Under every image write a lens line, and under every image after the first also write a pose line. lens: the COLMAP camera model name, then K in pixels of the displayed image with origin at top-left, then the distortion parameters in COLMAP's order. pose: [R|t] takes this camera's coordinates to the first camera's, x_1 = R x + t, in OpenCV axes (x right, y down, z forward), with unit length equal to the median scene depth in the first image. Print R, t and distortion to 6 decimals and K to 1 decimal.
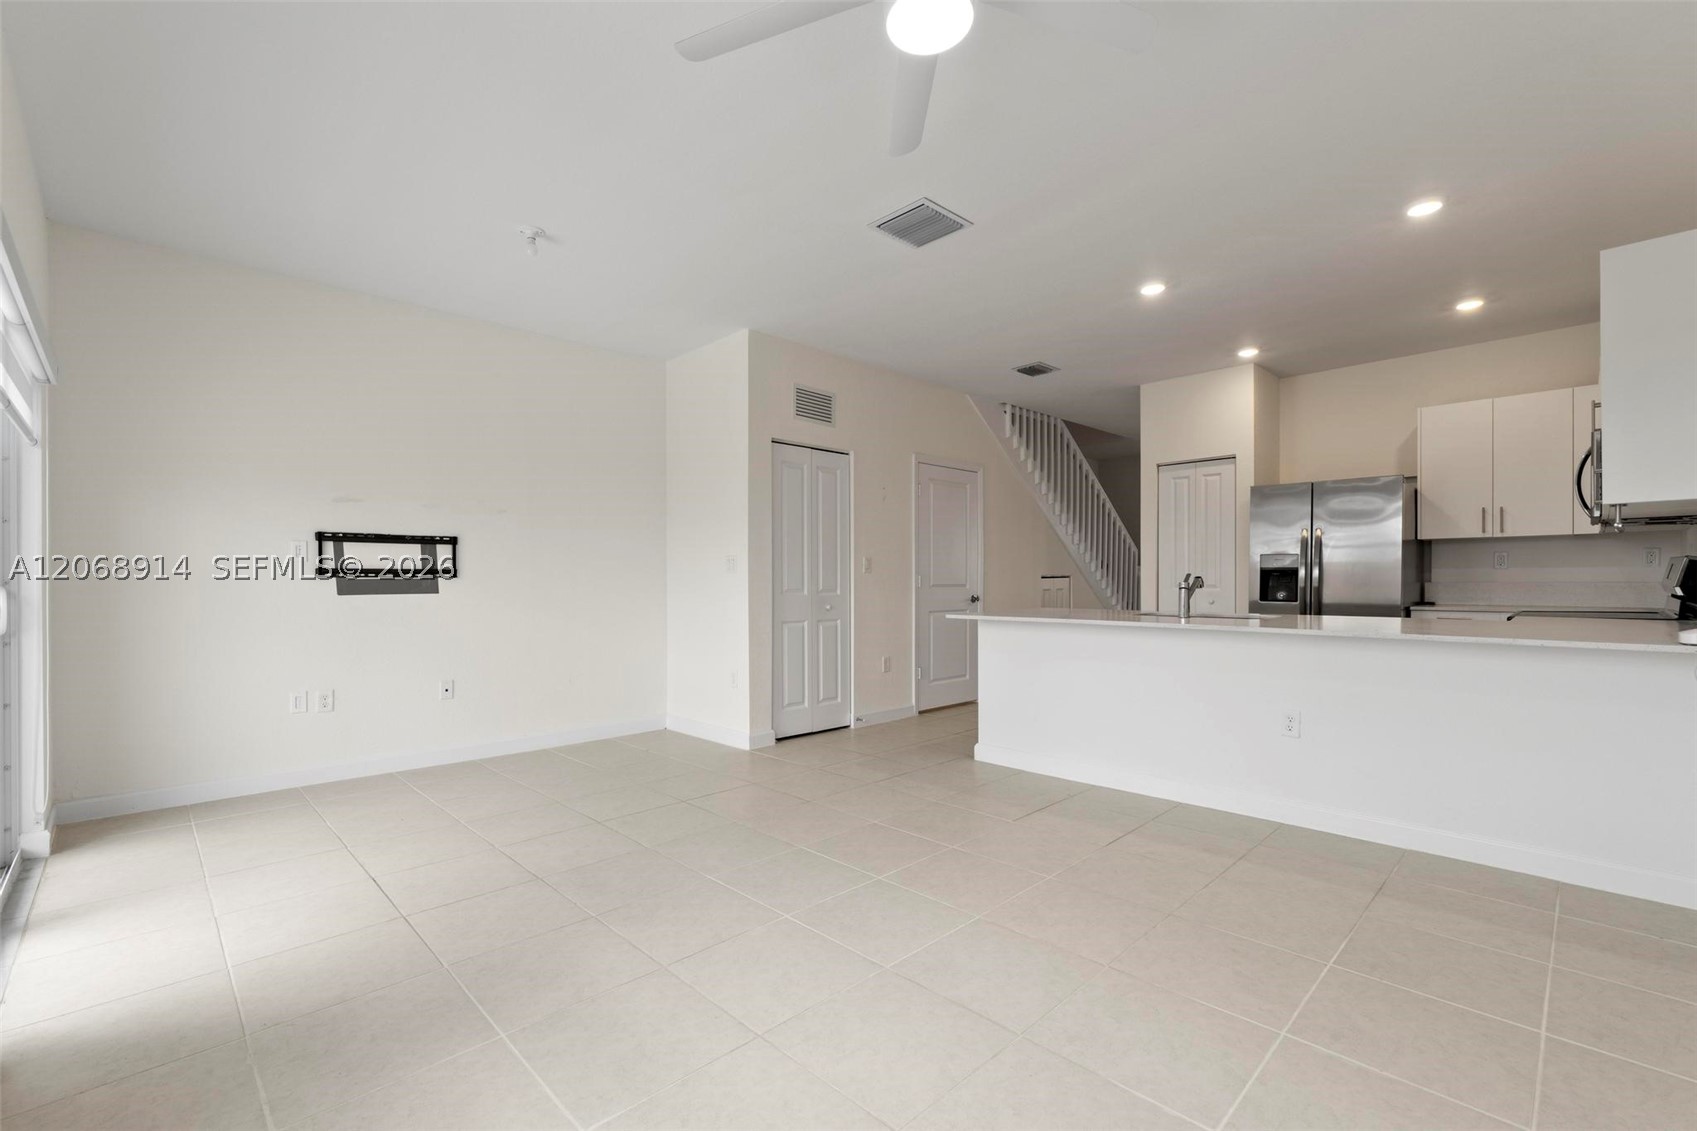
lens RADIAL K [[734.9, 0, 841.3], [0, 734.9, 577.0], [0, 0, 1]] dist [-0.005114, 0.000491]
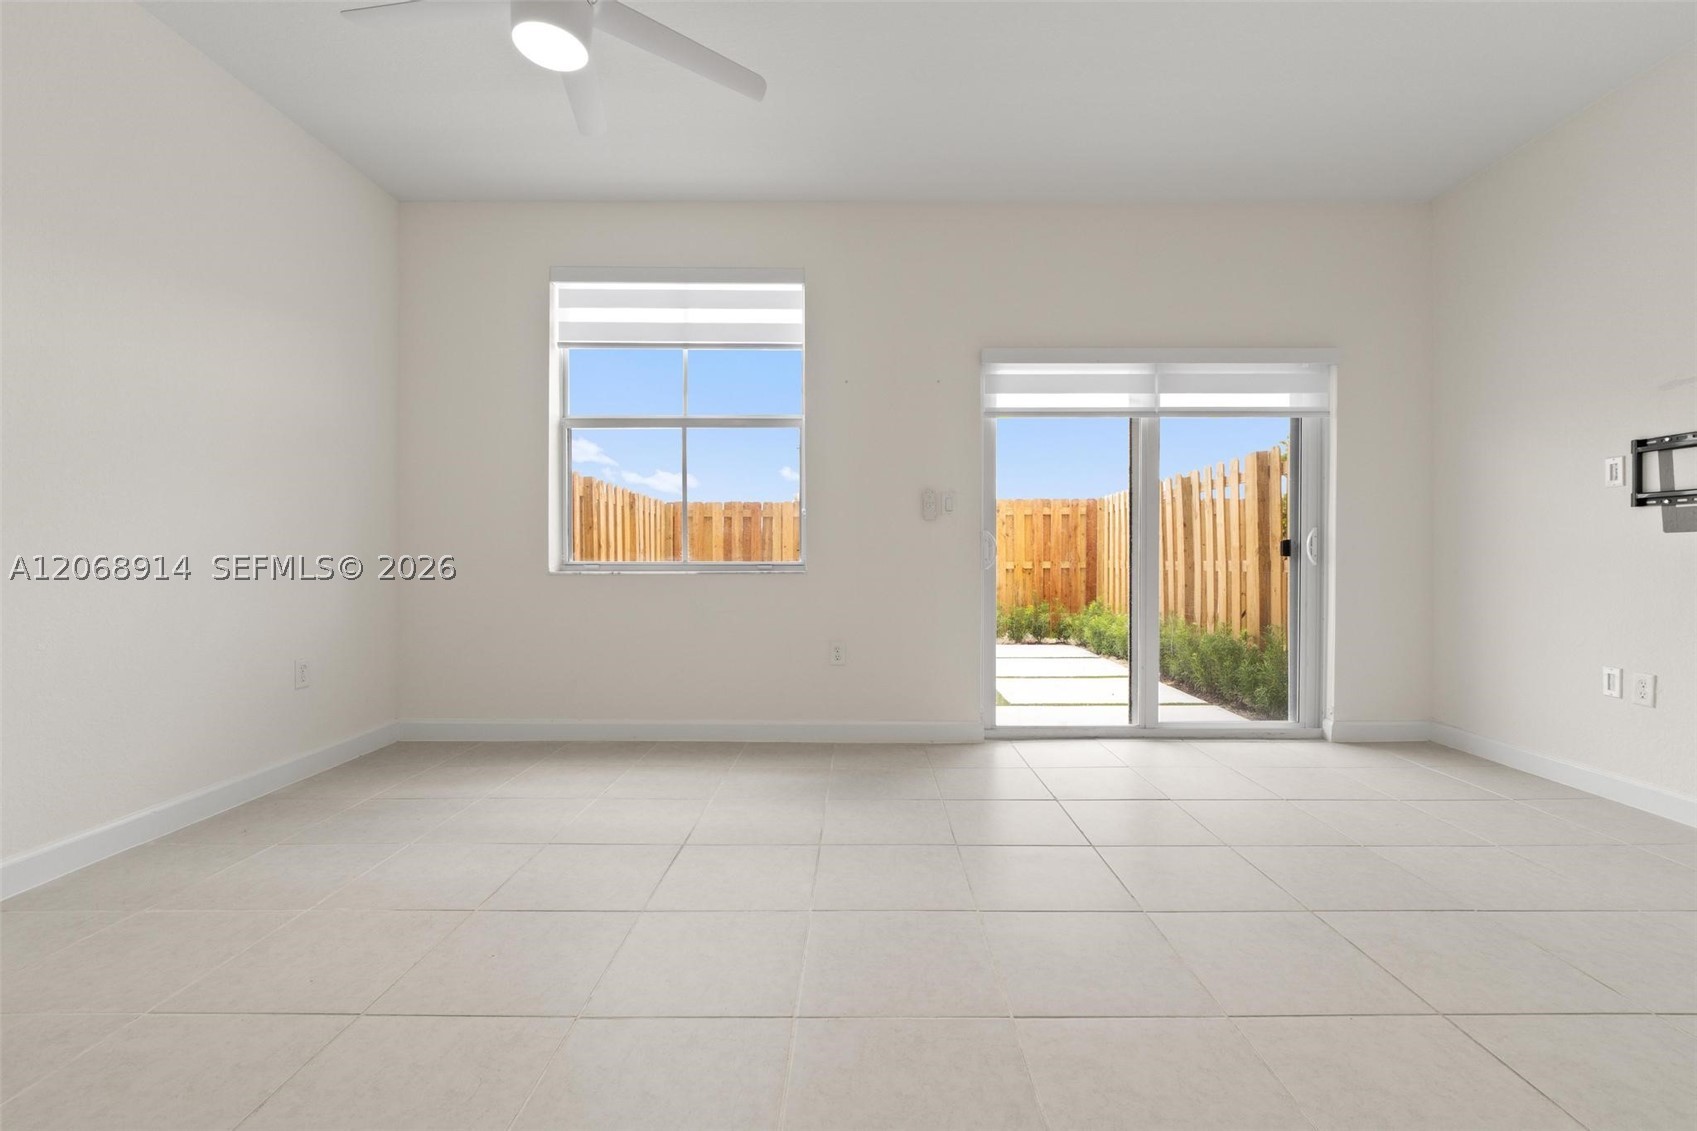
lens RADIAL K [[734.9, 0, 876.4], [0, 734.9, 557.2], [0, 0, 1]] dist [-0.005114, 0.000491]
pose [[-0.689450, 0.007506, -0.724295, 0.264799], [0.007103, 0.999968, 0.003602, 0.038814], [0.724299, -0.002661, -0.689481, 0.931838]]
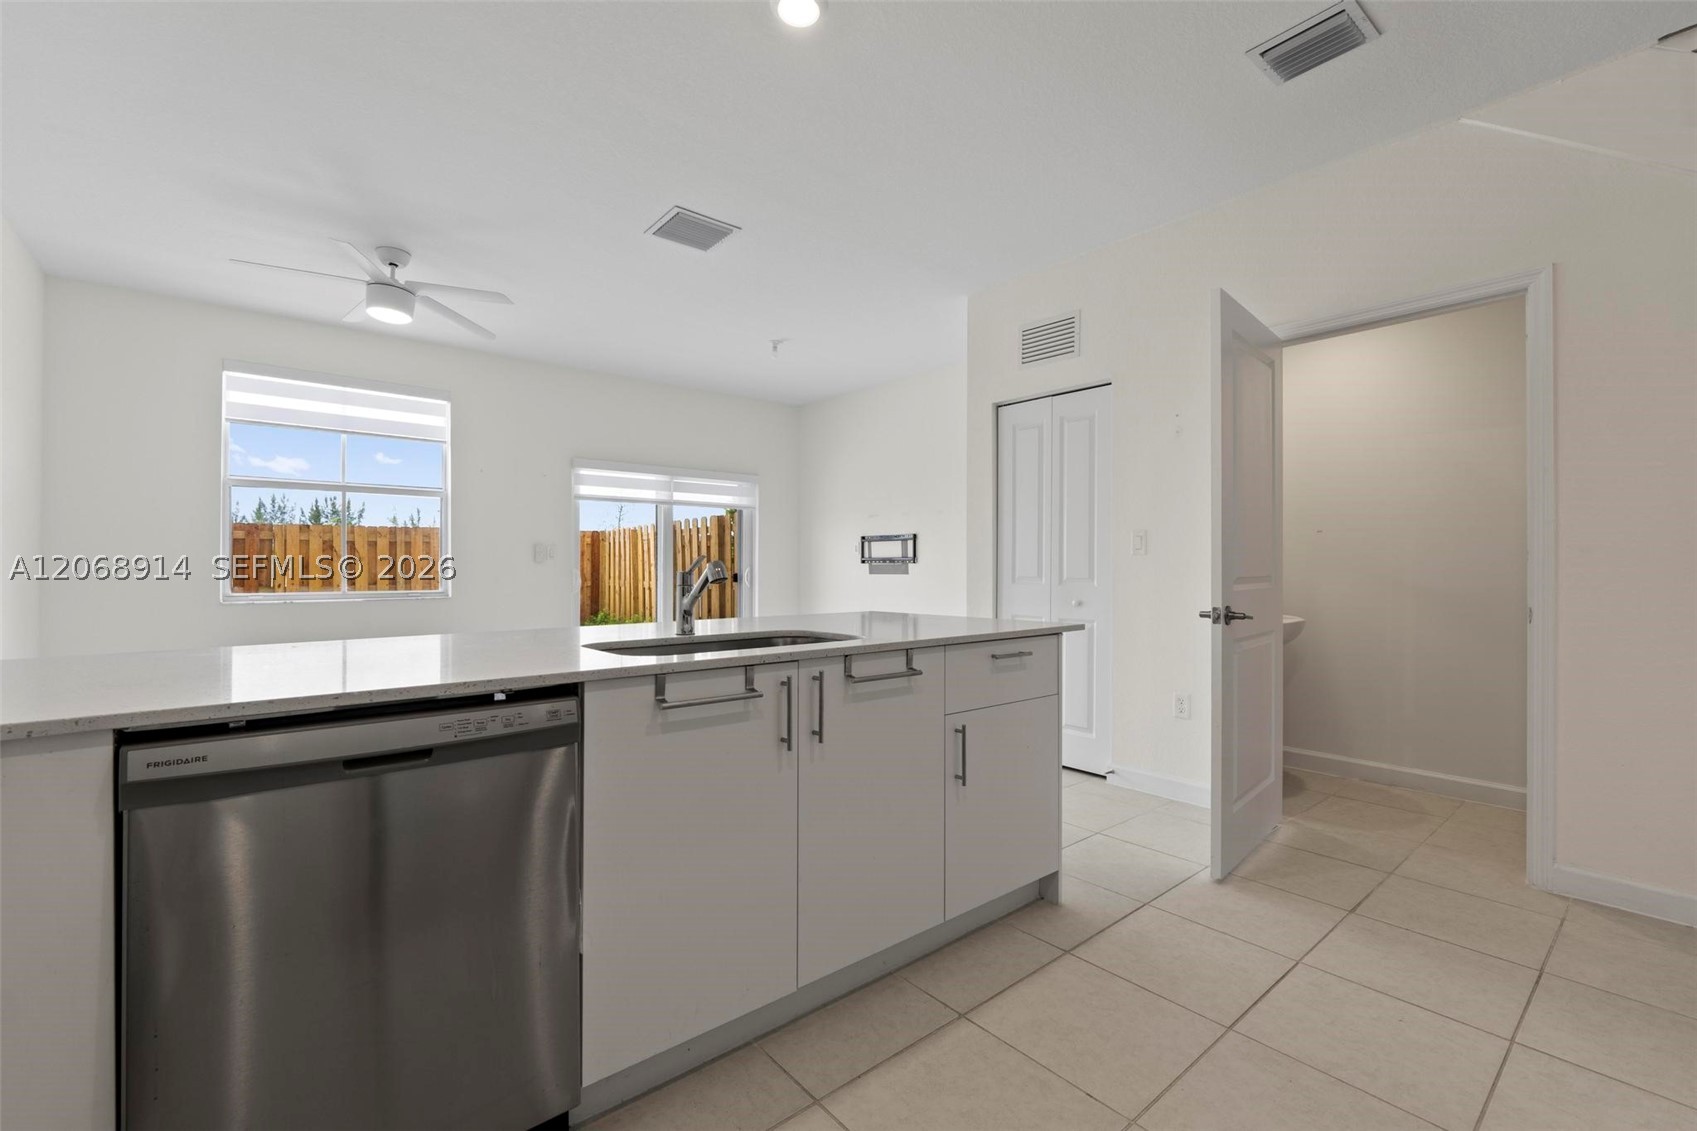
lens RADIAL K [[734.9, 0, 847.3], [0, 734.9, 568.8], [0, 0, 1]] dist [-0.005114, 0.000491]
pose [[-0.085289, 0.007865, -0.996325, 0.952785], [0.003923, 0.999964, 0.007558, 0.000001], [0.996349, -0.003264, -0.085316, 1.081174]]
